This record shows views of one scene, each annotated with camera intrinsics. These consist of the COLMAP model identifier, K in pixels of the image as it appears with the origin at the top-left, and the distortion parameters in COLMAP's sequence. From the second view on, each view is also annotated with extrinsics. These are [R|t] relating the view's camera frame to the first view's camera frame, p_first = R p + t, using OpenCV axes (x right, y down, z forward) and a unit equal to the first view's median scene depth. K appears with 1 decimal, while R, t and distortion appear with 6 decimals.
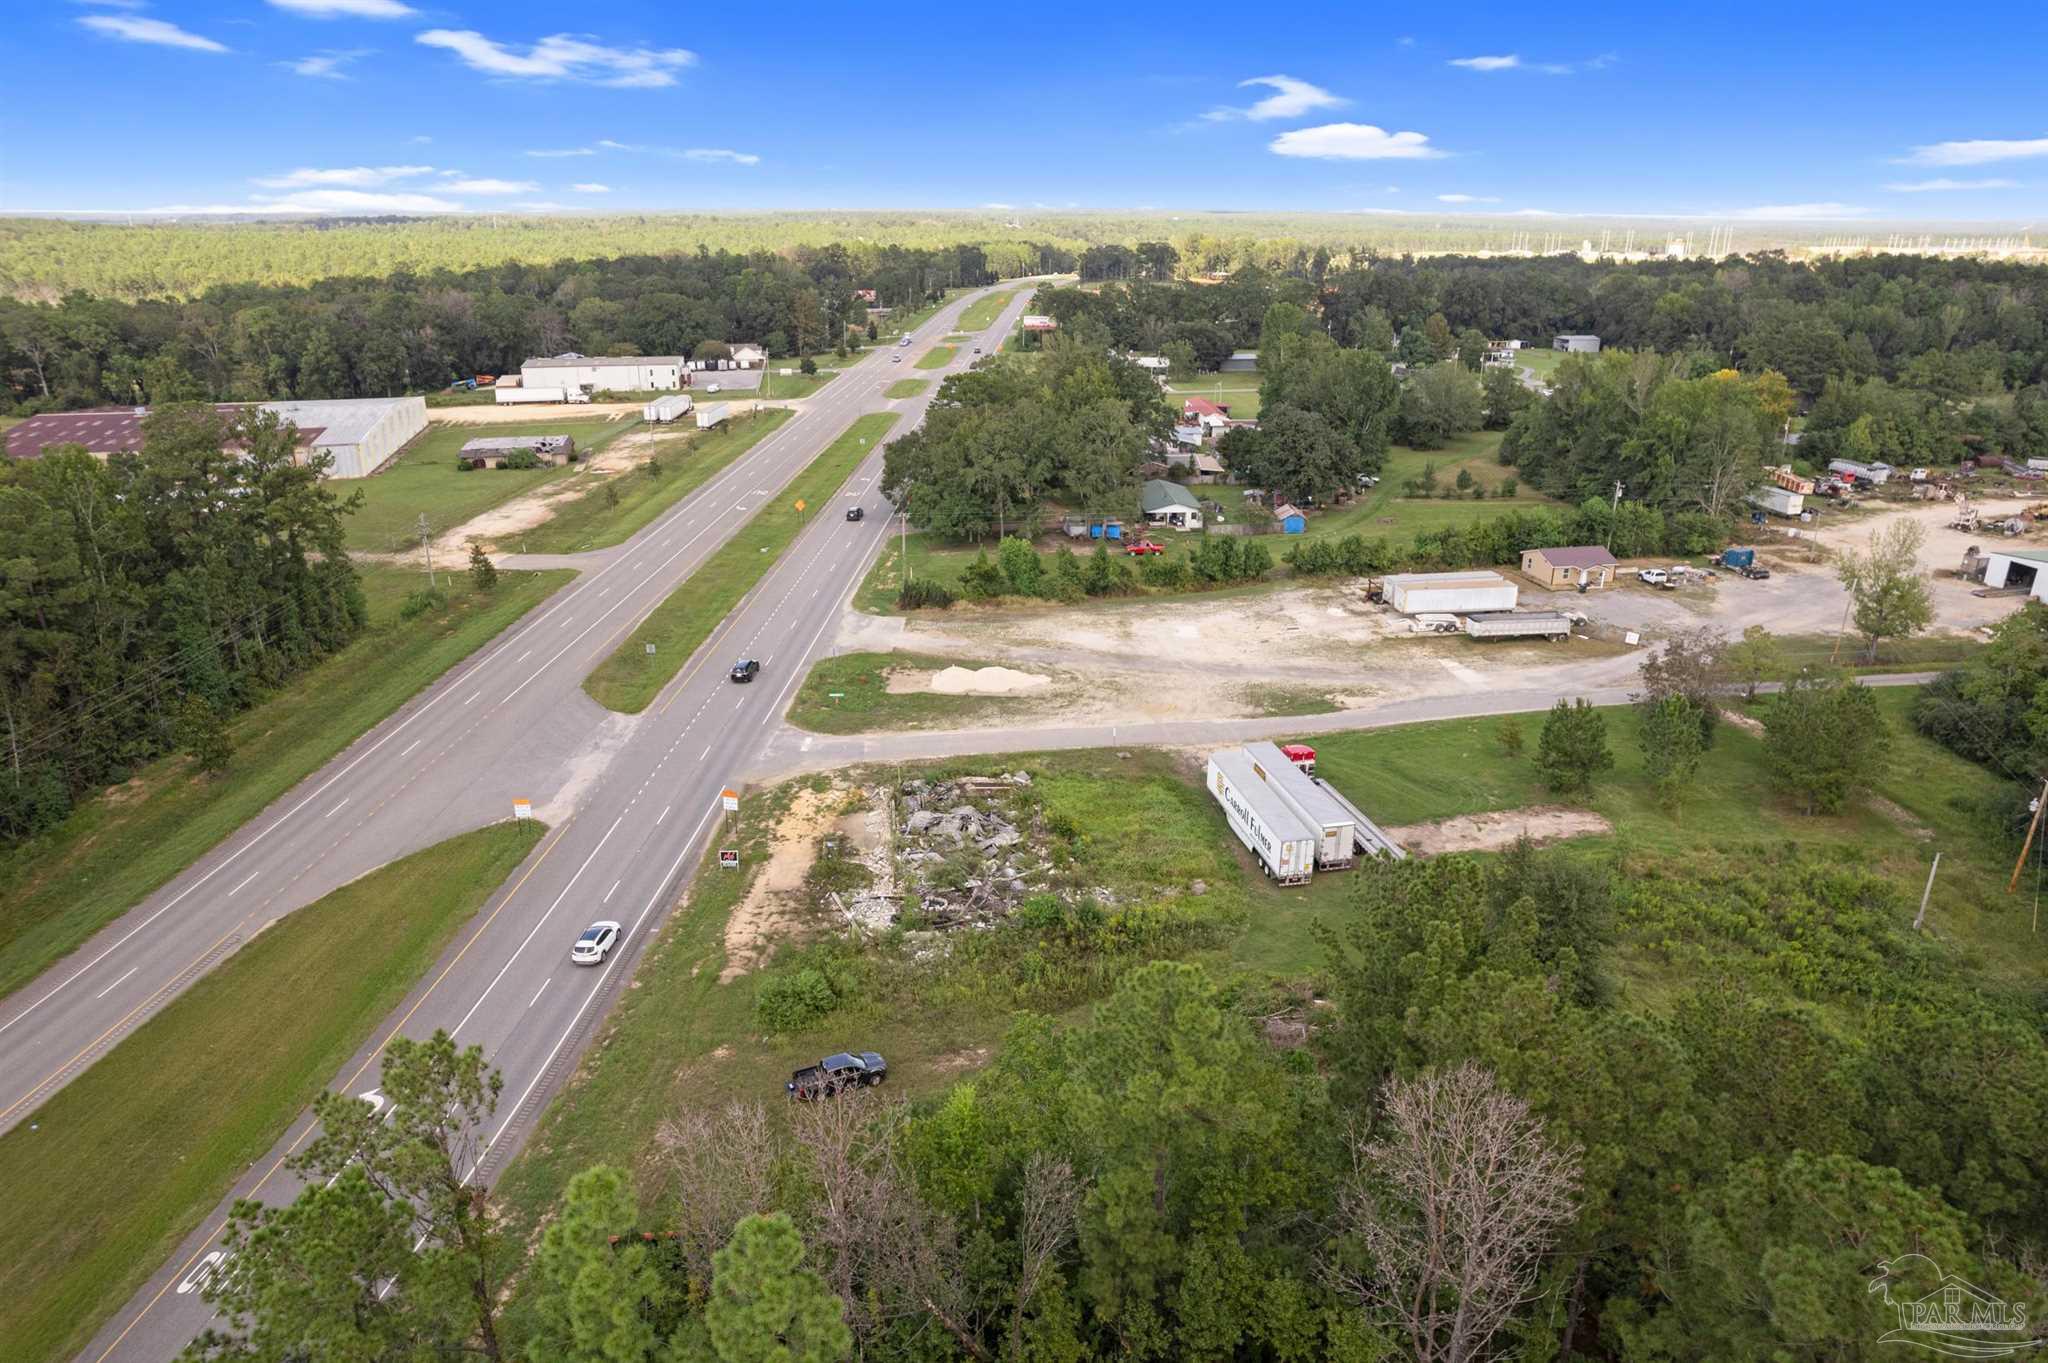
lens RADIAL K [[1310.4, 0, 1024.0], [0, 1310.4, 681.5], [0, 0, 1]] dist [-0.074831, 0.068161]
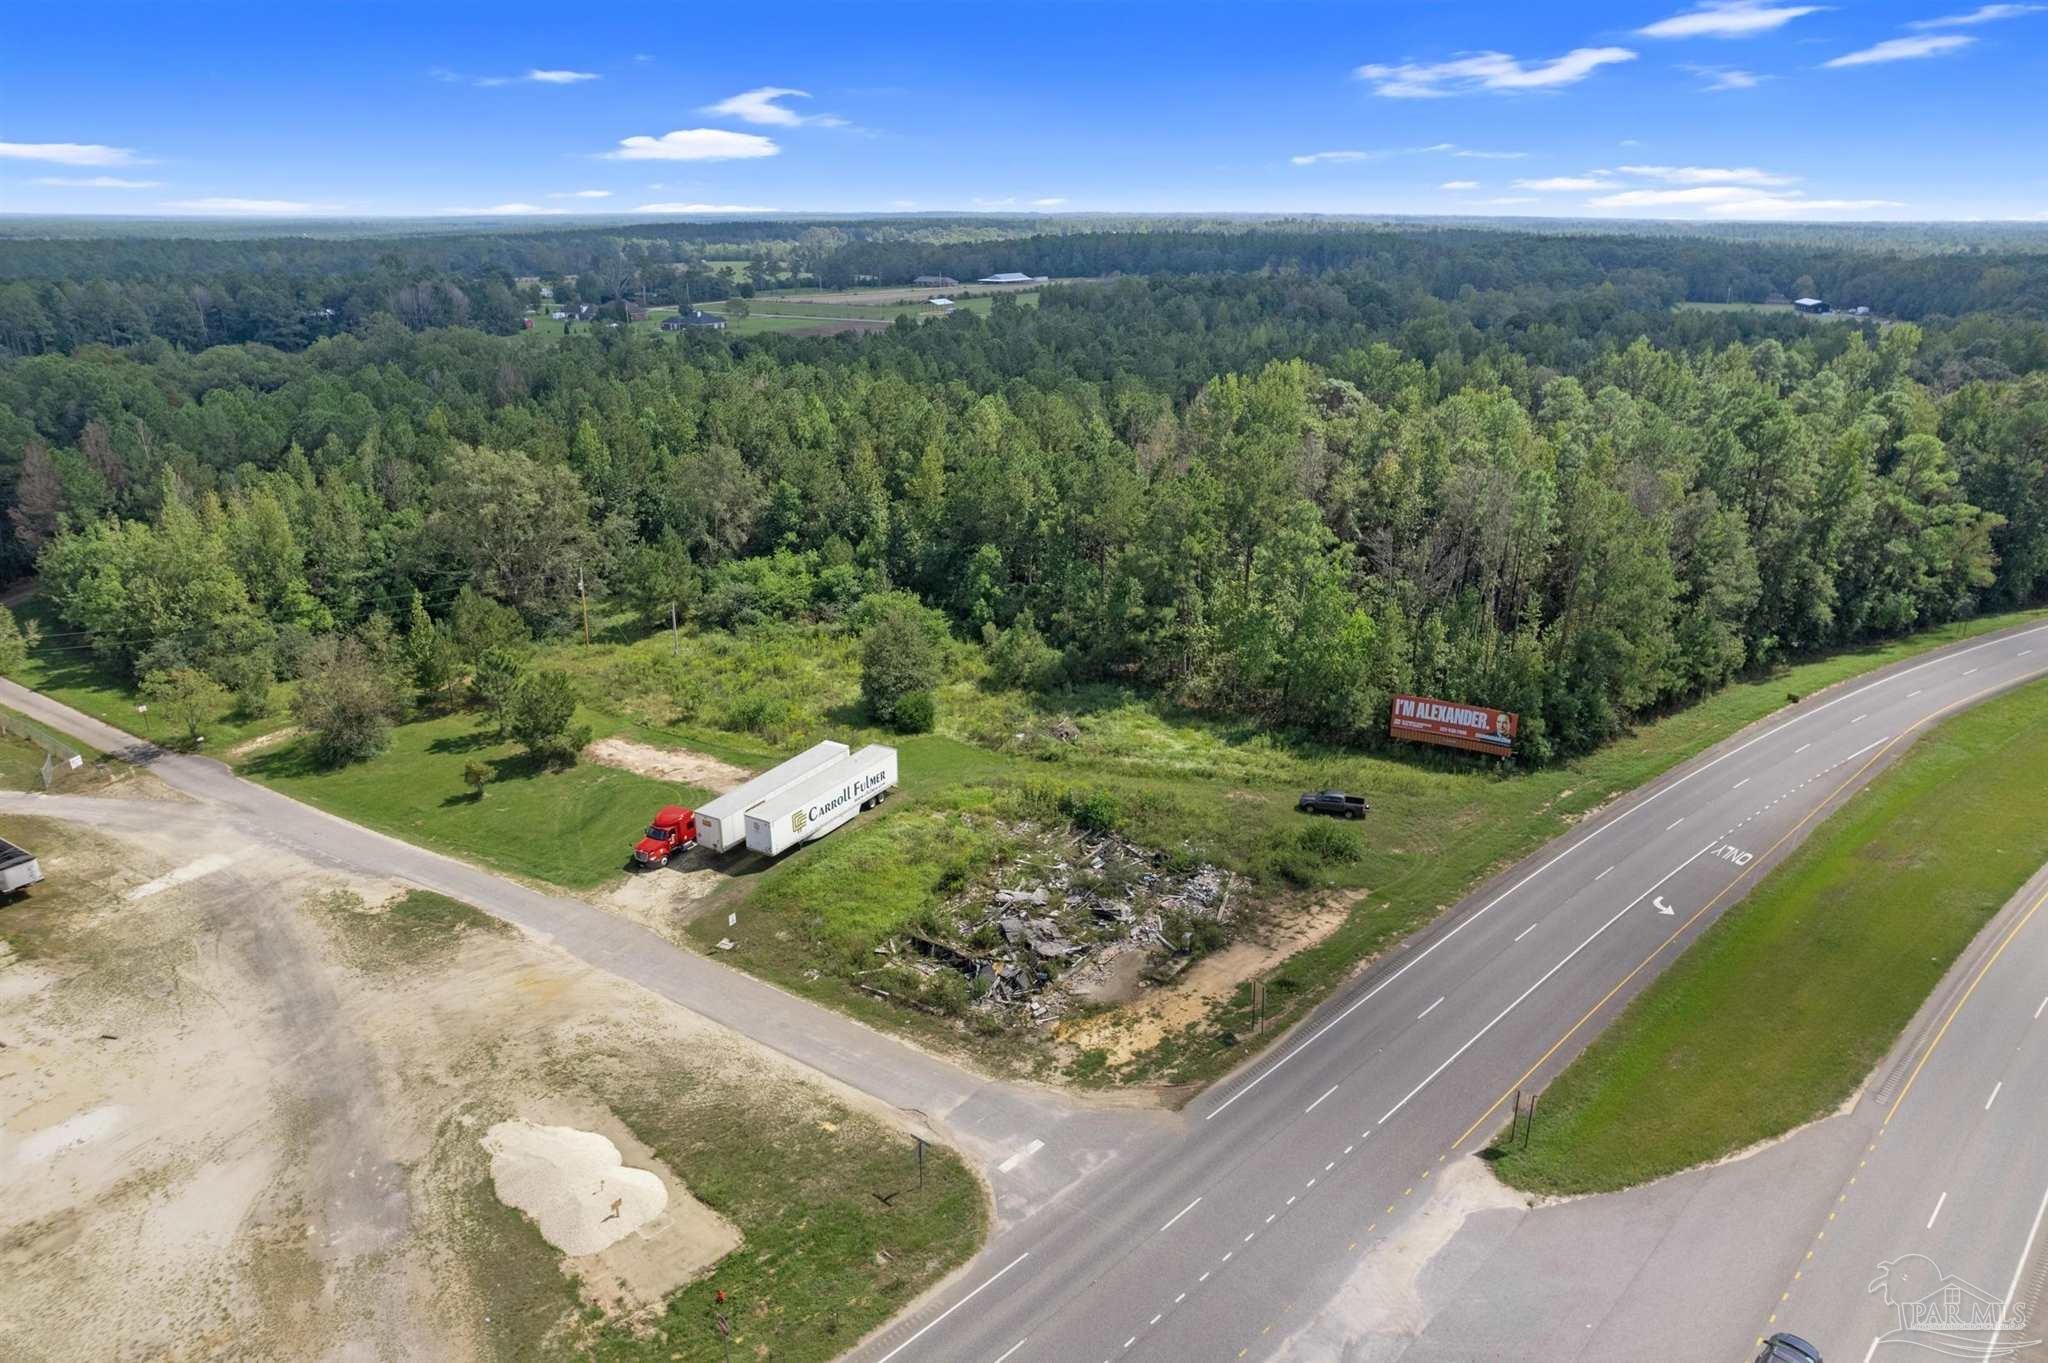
lens RADIAL K [[1310.4, 0, 1024.0], [0, 1310.4, 681.5], [0, 0, 1]] dist [-0.074831, 0.068161]
pose [[-0.740165, -0.236787, 0.629356, -0.535432], [0.227828, 0.792280, 0.566027, -0.494782], [-0.632654, 0.562338, -0.532471, 1.327232]]
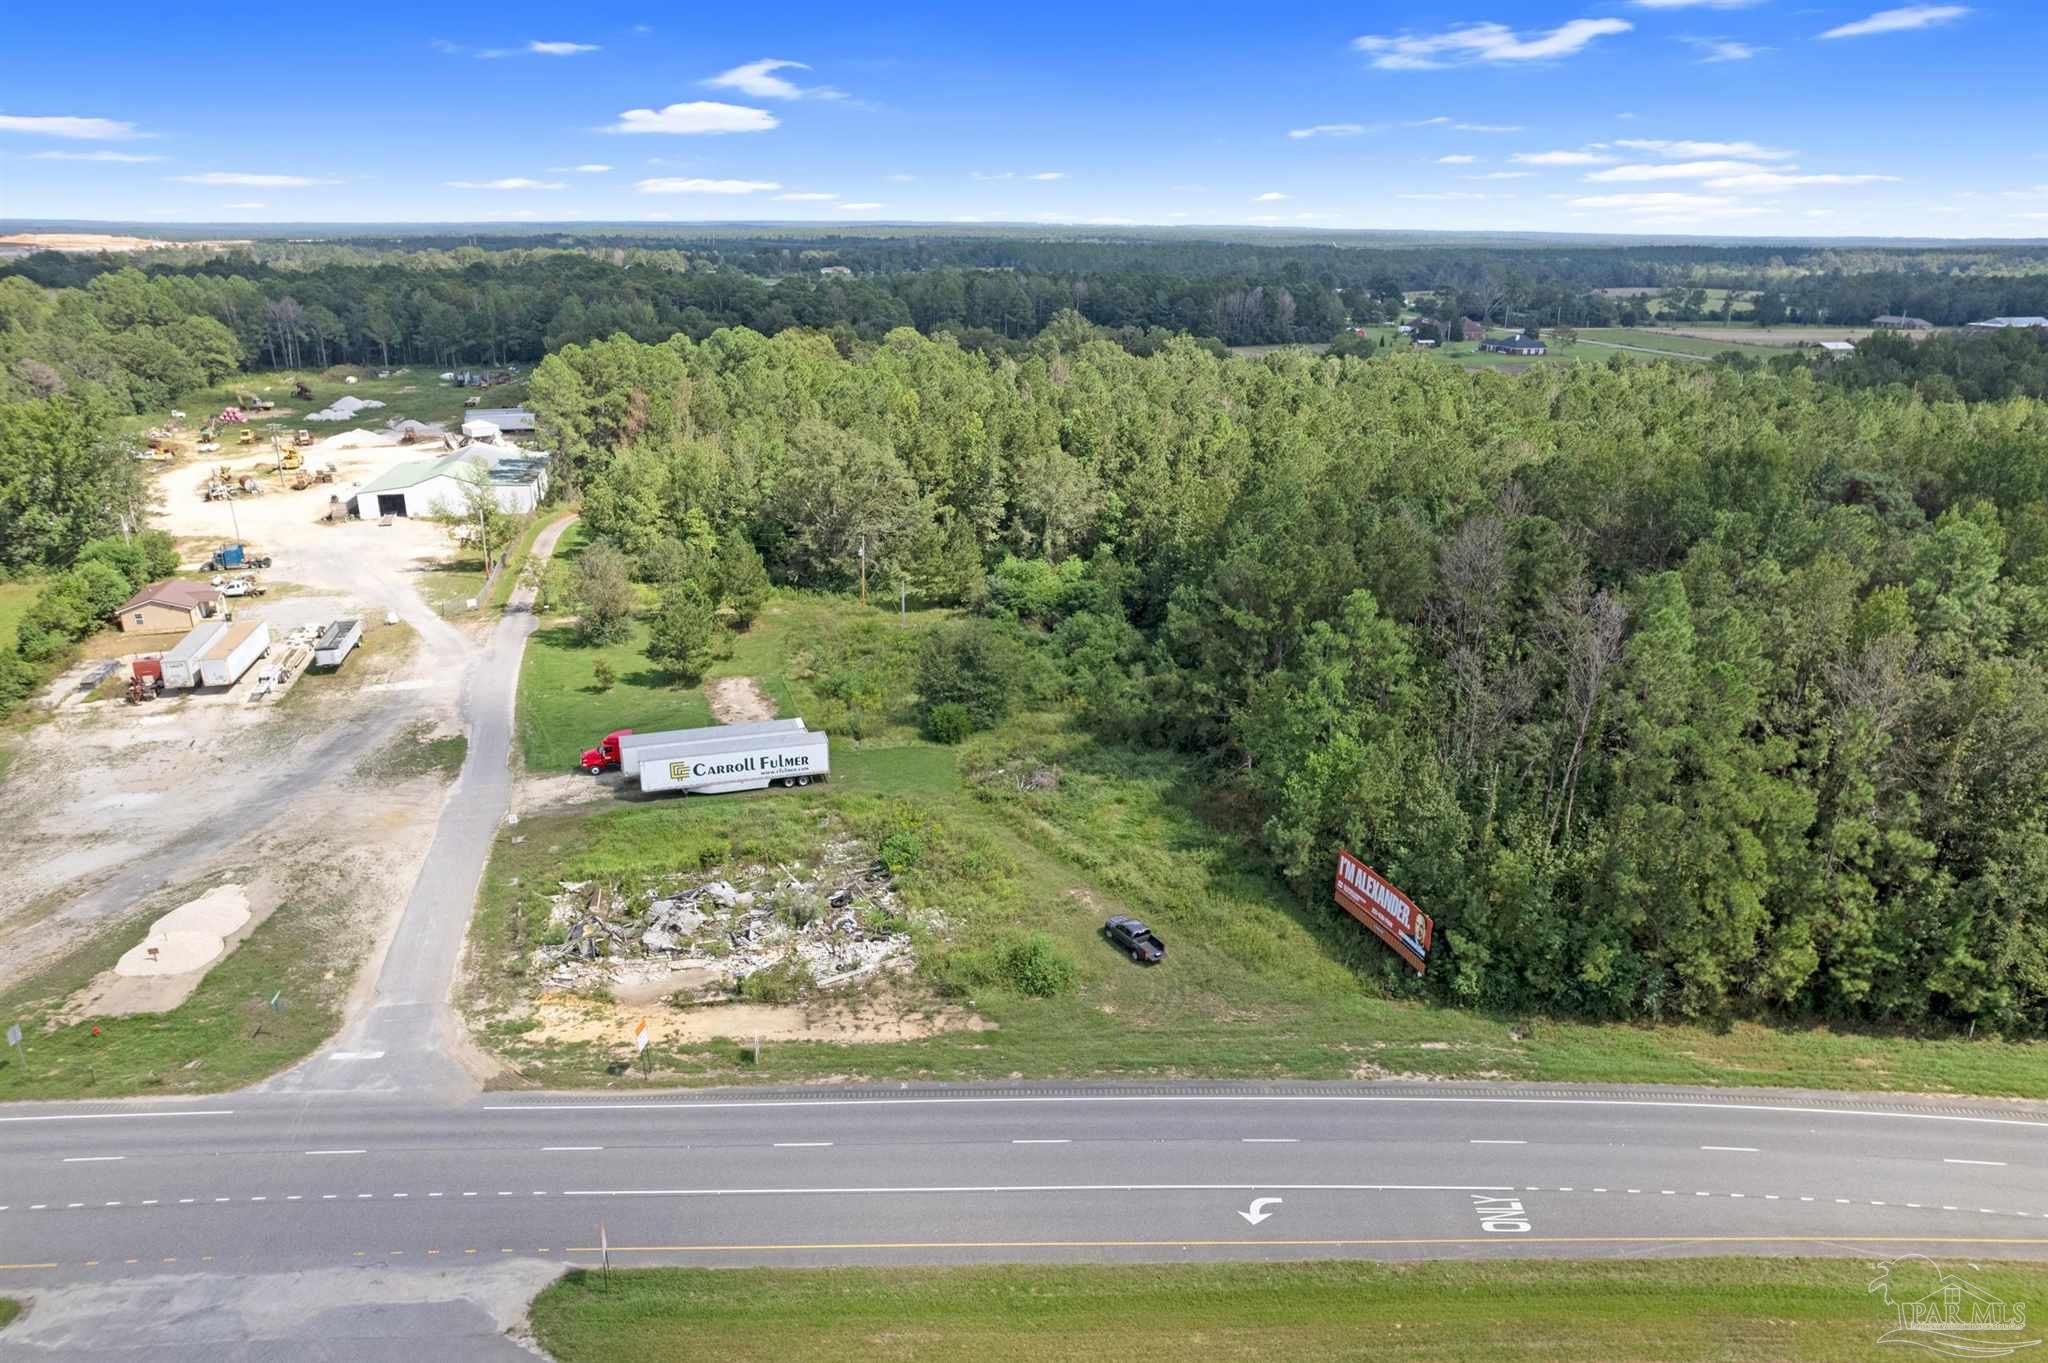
lens RADIAL K [[1310.4, 0, 1024.0], [0, 1310.4, 681.5], [0, 0, 1]] dist [-0.074831, 0.068161]
pose [[-0.093915, -0.340801, 0.935433, -0.825703], [0.338142, 0.872812, 0.351936, -0.257695], [-0.936397, 0.349361, 0.033269, 0.669614]]
